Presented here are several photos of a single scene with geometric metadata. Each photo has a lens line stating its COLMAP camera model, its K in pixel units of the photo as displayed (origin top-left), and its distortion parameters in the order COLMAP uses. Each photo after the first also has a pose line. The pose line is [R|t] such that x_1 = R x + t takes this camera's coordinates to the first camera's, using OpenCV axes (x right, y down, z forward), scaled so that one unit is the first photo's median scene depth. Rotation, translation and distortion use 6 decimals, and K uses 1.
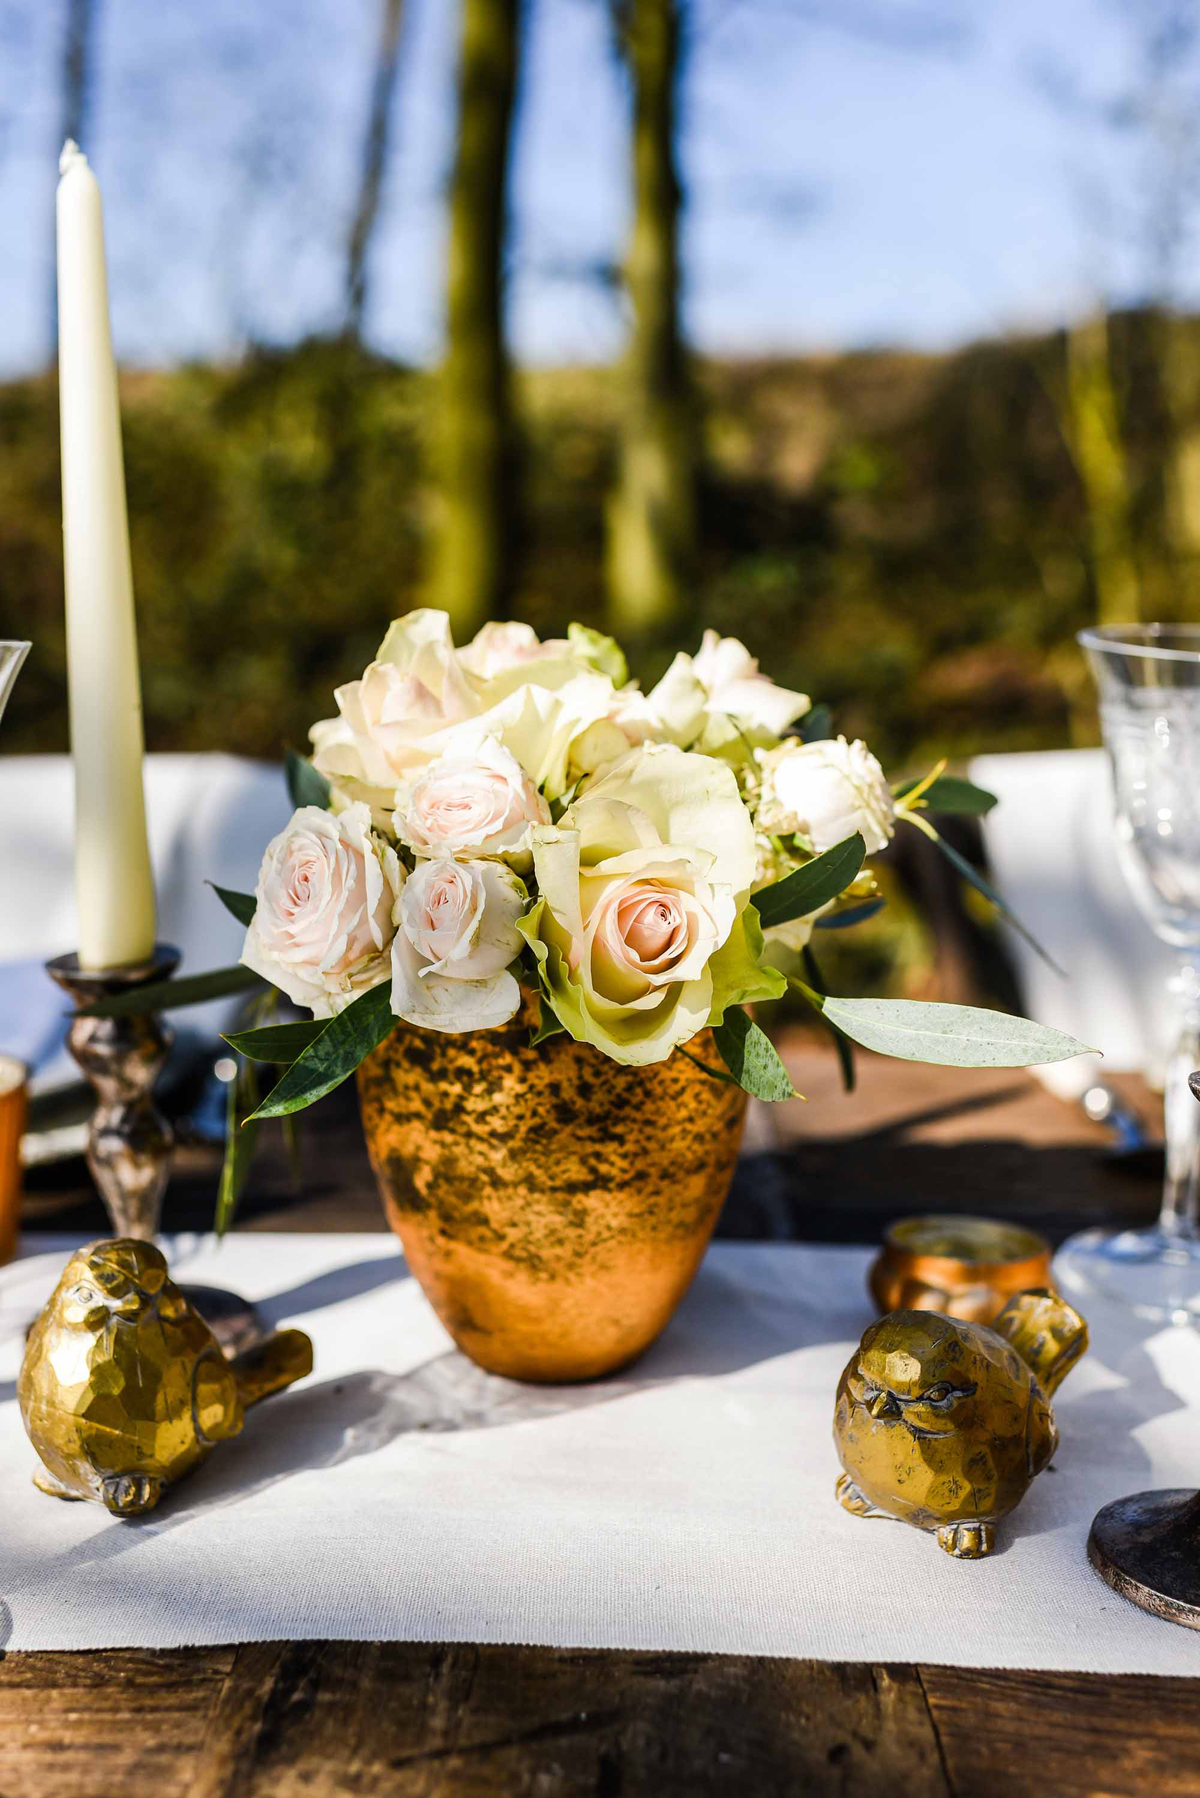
lens RADIAL K [[1854.8, 0, 638.9], [0, 1854.8, 922.5], [0, 0, 1]] dist [-0.000756, -0.007073]
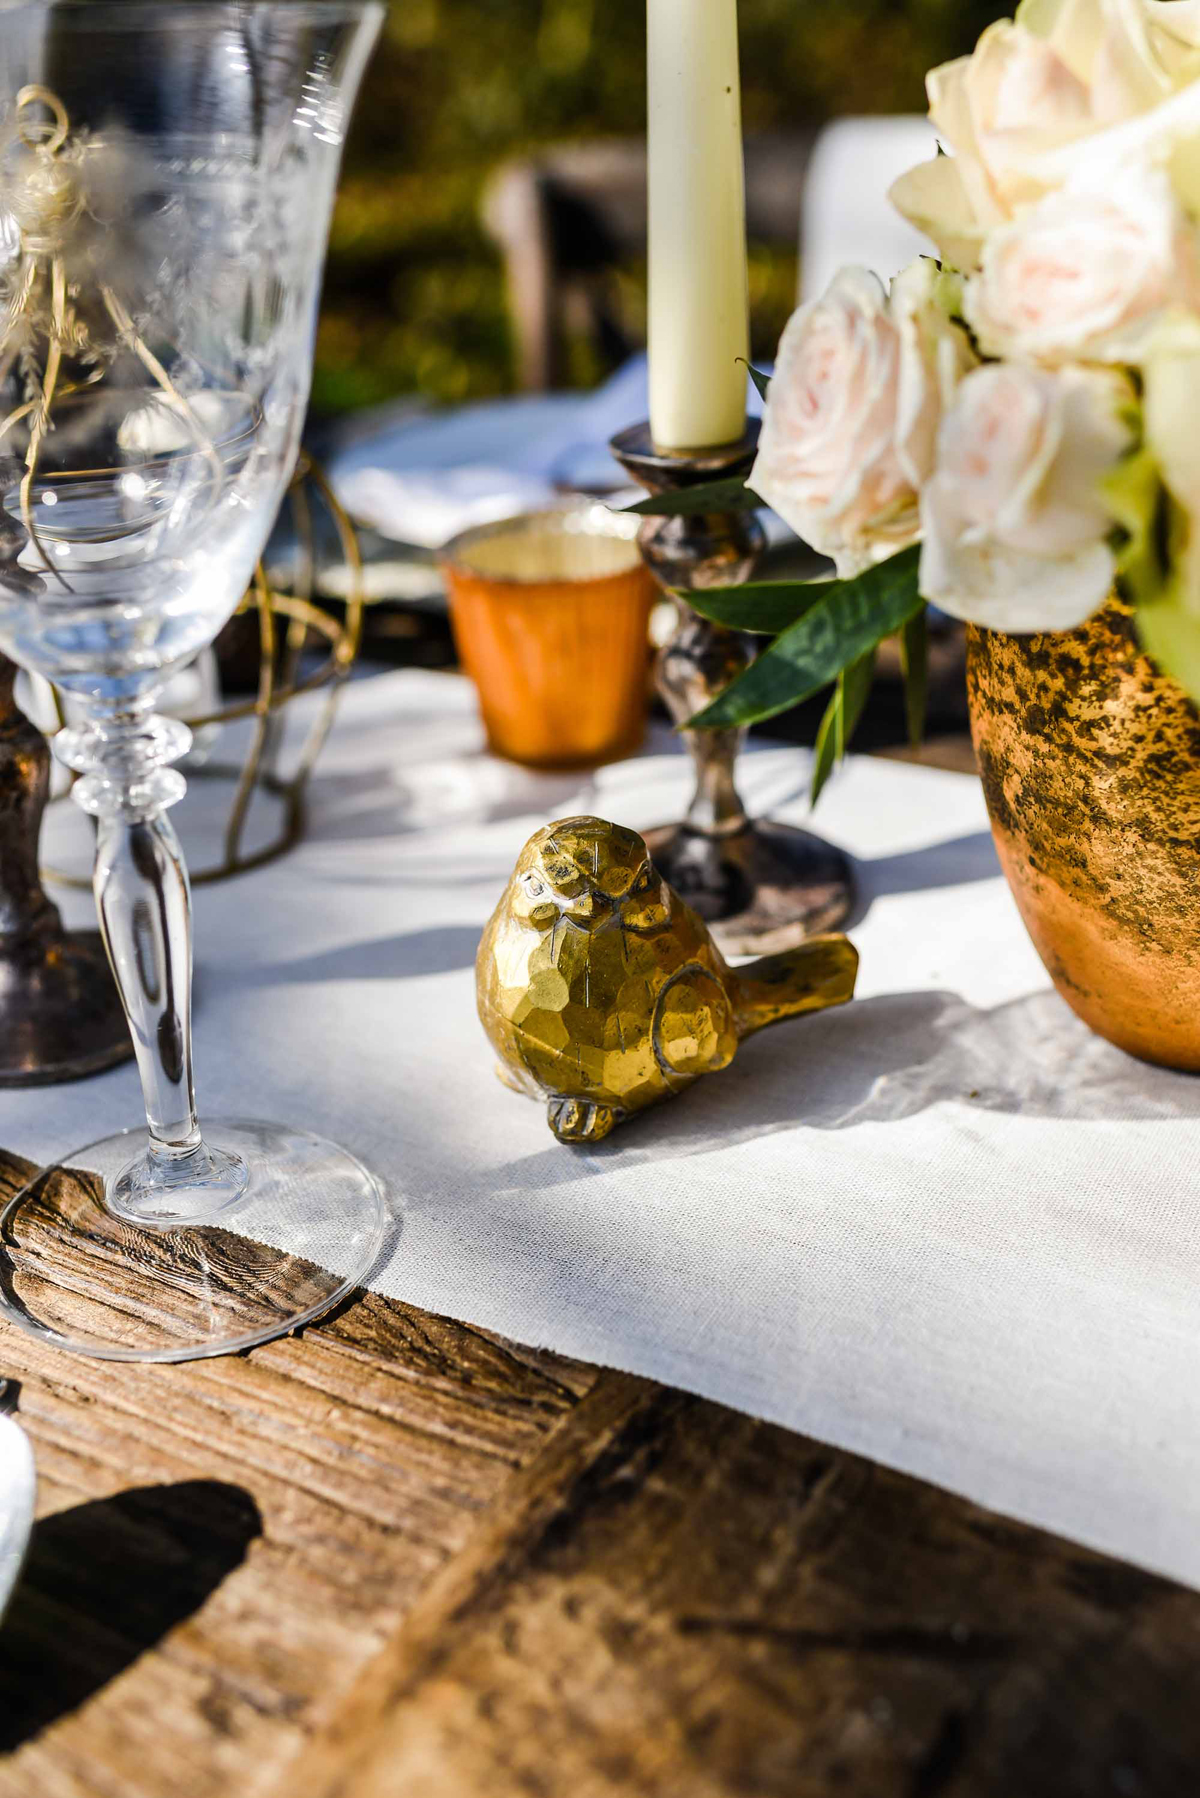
lens RADIAL K [[1854.8, 0, 638.9], [0, 1854.8, 922.5], [0, 0, 1]] dist [-0.000756, -0.007073]
pose [[0.876581, 0.205857, -0.435004, 0.089612], [-0.055916, 0.941340, 0.332794, -0.052100], [0.477995, -0.267397, 0.836672, 0.306249]]
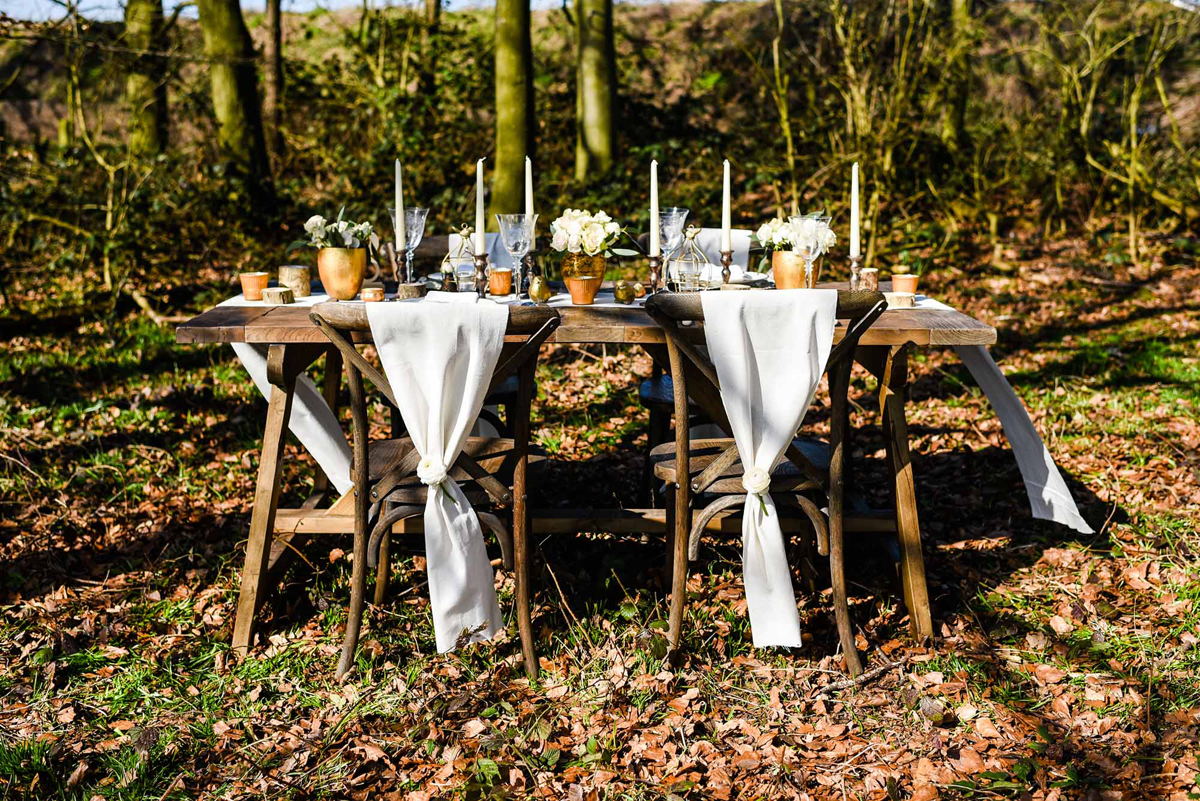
lens RADIAL K [[1237.9, 0, 600.0], [0, 1237.9, 400.5], [0, 0, 1]] dist [-0.000756, -0.007073]
pose [[0.999884, -0.013068, 0.007794, -0.026264], [0.012844, 0.999521, 0.028159, 0.722501], [-0.008158, -0.028056, 0.999573, -6.104726]]
